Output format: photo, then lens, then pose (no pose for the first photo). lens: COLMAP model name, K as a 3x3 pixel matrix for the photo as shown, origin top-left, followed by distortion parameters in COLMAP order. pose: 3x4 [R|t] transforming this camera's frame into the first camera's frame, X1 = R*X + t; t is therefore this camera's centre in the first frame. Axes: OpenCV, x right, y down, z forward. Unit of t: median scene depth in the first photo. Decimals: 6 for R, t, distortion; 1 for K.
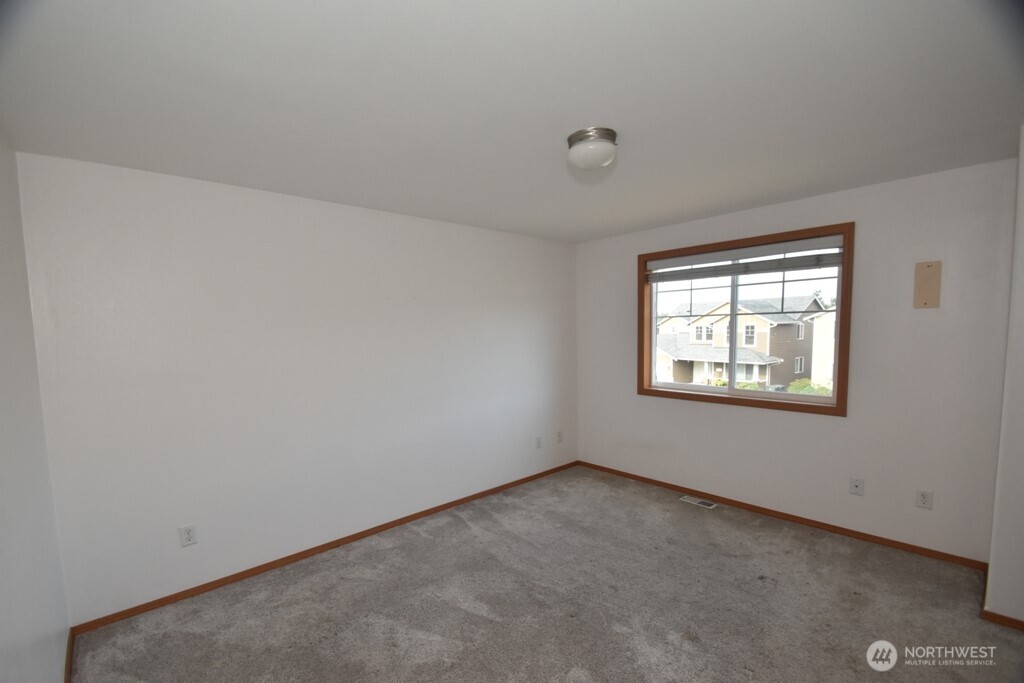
lens RADIAL K [[447.1, 0, 504.7], [0, 447.1, 369.8], [0, 0, 1]] dist [0.011552, -0.014668]
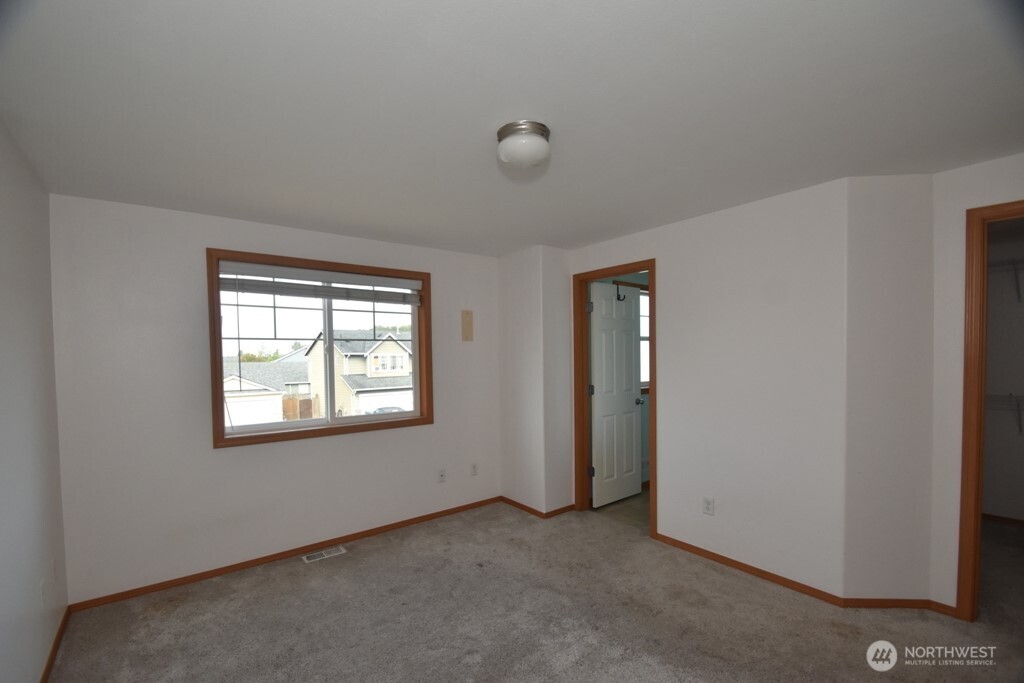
lens RADIAL K [[447.1, 0, 504.7], [0, 447.1, 369.8], [0, 0, 1]] dist [0.011552, -0.014668]
pose [[0.081486, -0.012746, 0.996593, -0.436213], [0.103279, 0.994643, 0.004276, -0.027823], [-0.991309, 0.102578, 0.082366, 0.609136]]
